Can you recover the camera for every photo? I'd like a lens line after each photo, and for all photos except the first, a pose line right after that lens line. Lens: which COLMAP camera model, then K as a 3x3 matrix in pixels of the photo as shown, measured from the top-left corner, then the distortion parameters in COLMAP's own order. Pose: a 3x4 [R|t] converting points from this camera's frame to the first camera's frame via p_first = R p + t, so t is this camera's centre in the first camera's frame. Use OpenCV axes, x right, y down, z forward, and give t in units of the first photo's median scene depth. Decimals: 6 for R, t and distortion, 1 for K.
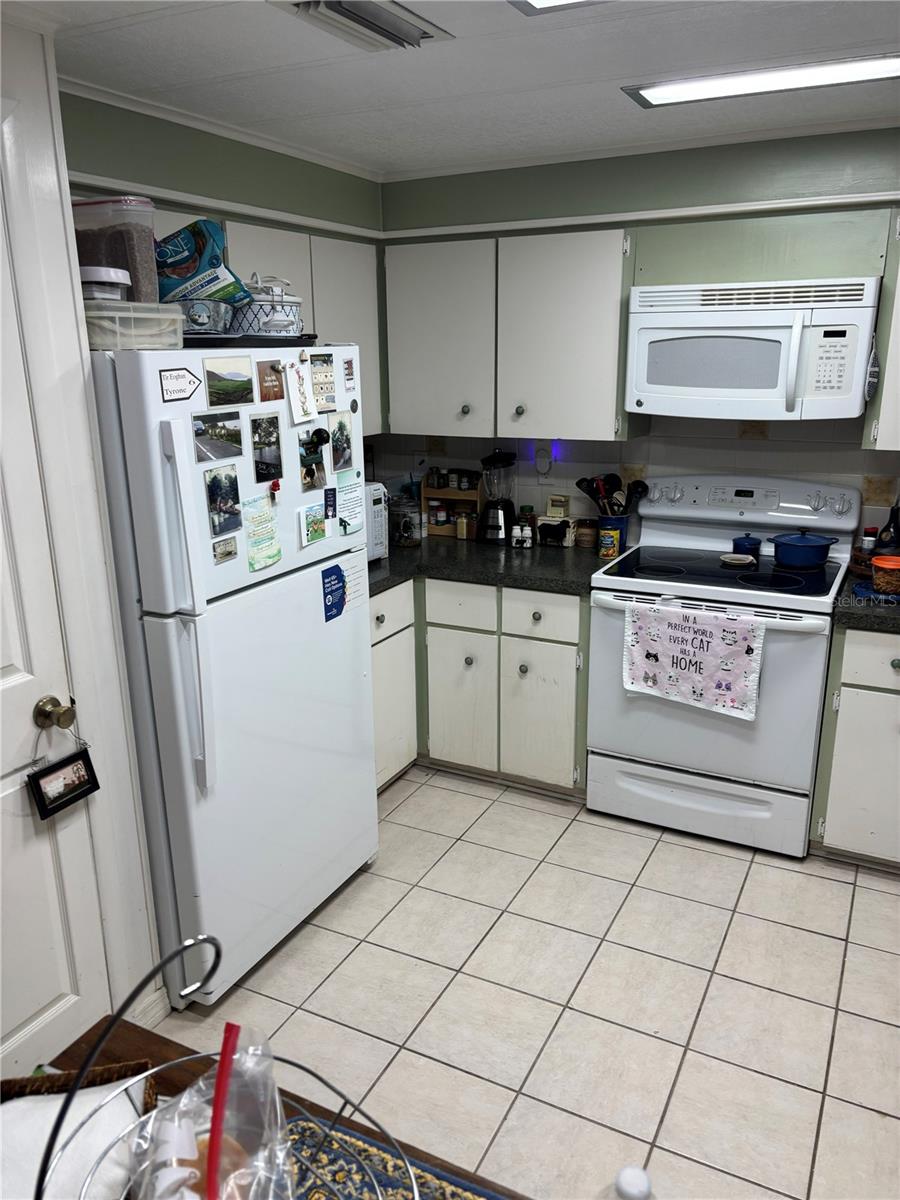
lens RADIAL K [[899.1, 0, 446.4], [0, 899.1, 607.4], [0, 0, 1]] dist [0.013963, -0.017114]
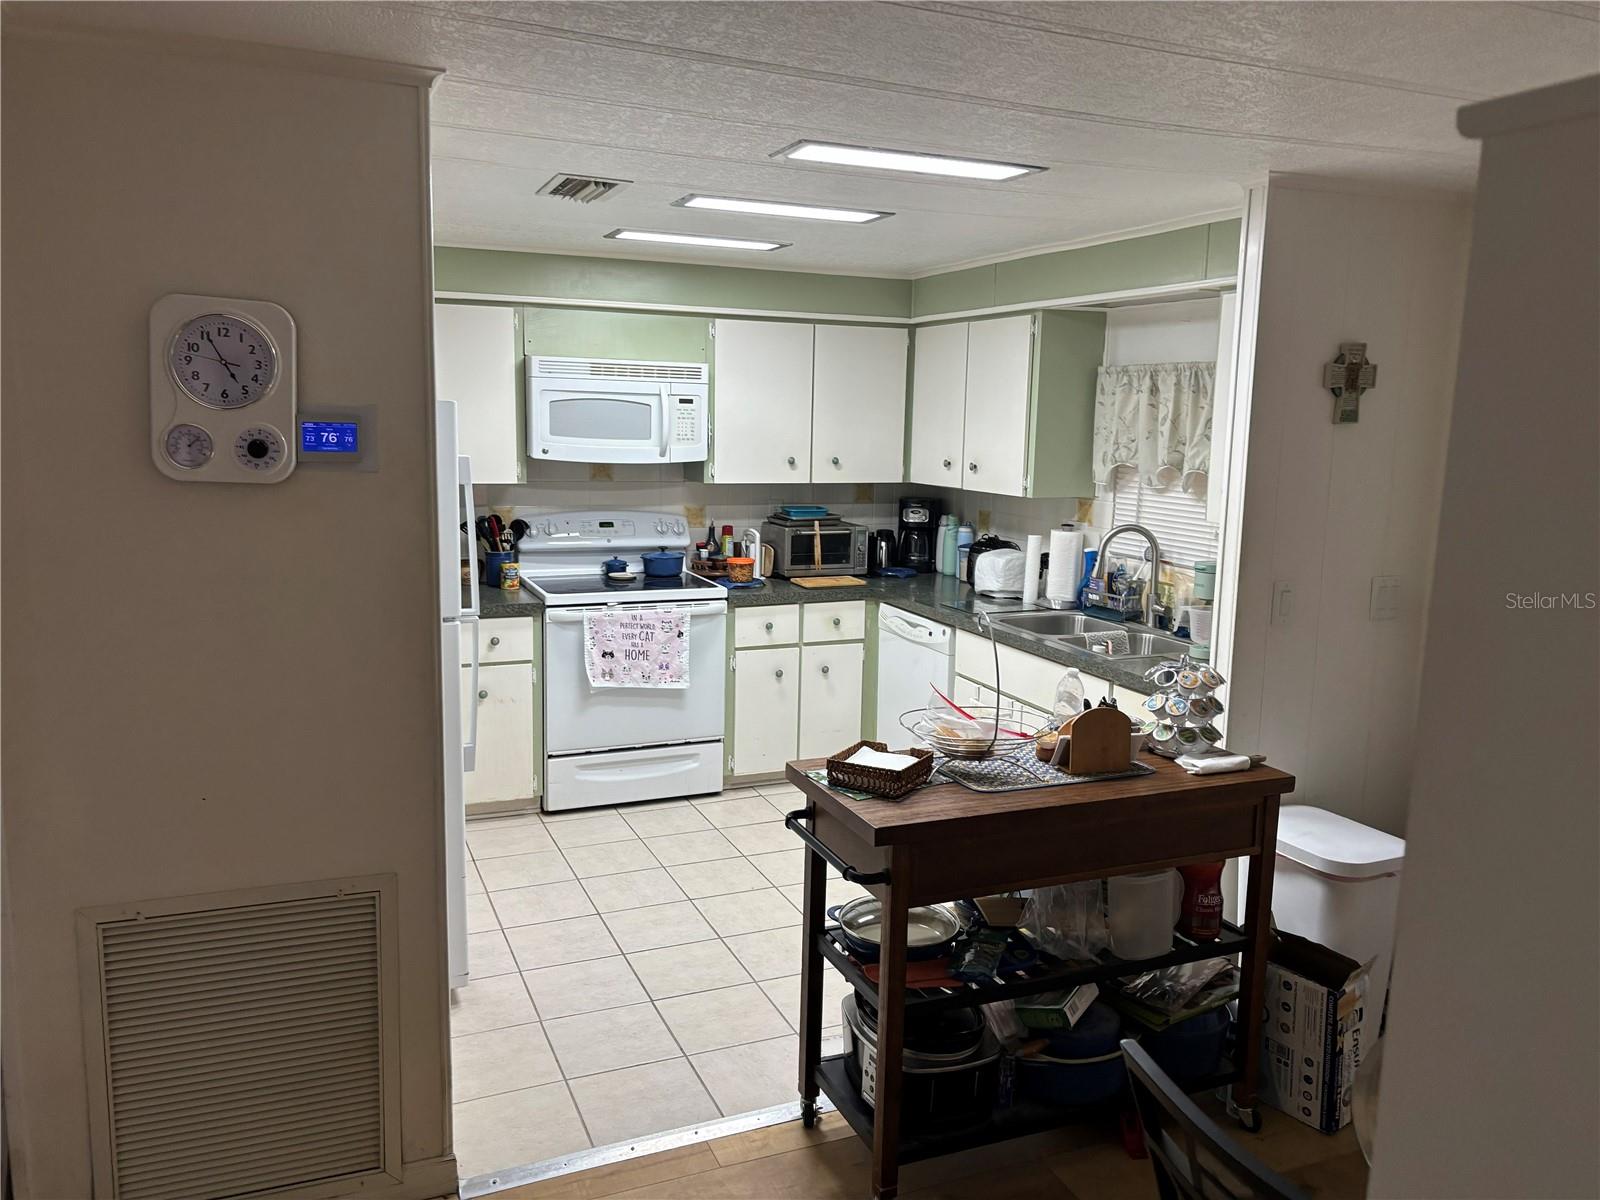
lens RADIAL K [[1198.8, 0, 802.2], [0, 1198.8, 593.2], [0, 0, 1]] dist [0.013963, -0.017114]
pose [[0.622133, -0.087970, 0.777954, -0.866774], [0.186262, 0.981767, -0.037938, 0.084529], [-0.760433, 0.168505, 0.627175, -0.228491]]
